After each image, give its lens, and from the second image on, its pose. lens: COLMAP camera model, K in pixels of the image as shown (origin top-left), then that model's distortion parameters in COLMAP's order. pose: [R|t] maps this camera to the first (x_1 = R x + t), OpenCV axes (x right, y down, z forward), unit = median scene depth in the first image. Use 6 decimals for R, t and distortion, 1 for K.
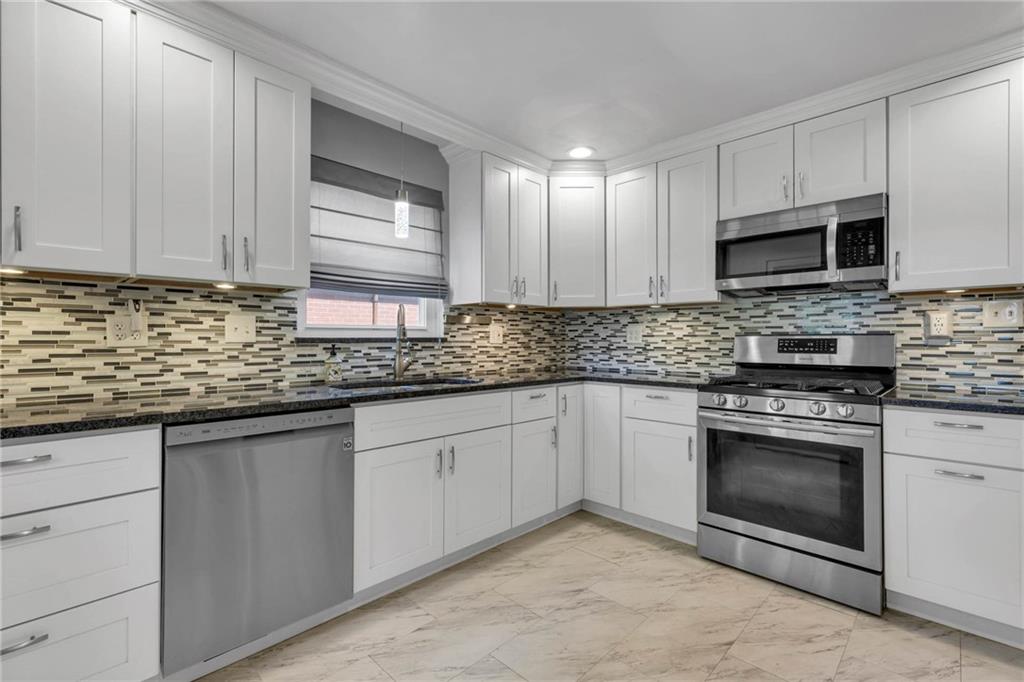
lens RADIAL K [[459.1, 0, 511.0], [0, 459.1, 336.9], [0, 0, 1]] dist [-0.000208, 0.000033]
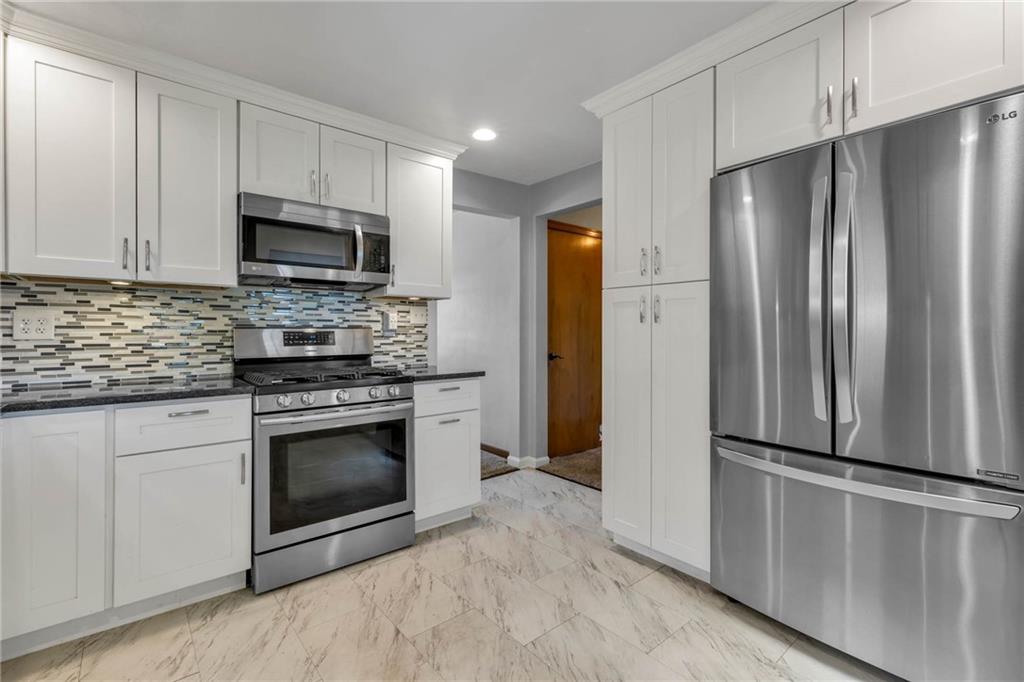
lens RADIAL K [[456.3, 0, 513.4], [0, 456.3, 331.0], [0, 0, 1]] dist [0.000604, 0.000117]
pose [[0.106835, 0.001426, 0.994276, -0.339462], [-0.004241, 0.999991, -0.000978, 0.001882], [-0.994268, -0.004112, 0.106840, 0.433513]]
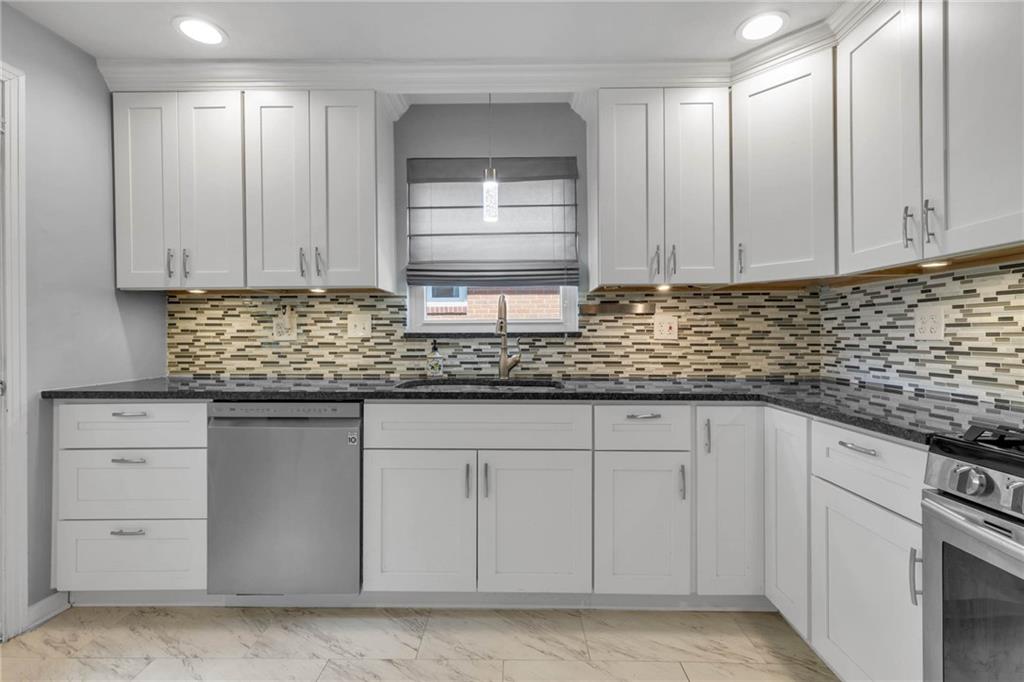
lens RADIAL K [[457.6, 0, 510.2], [0, 457.6, 334.0], [0, 0, 1]] dist [0.001189, 0.000290]
pose [[0.687577, -0.005567, -0.726090, 0.429820], [0.008014, 0.999968, -0.000078, 0.005135], [0.726067, -0.005766, 0.687599, 0.399190]]
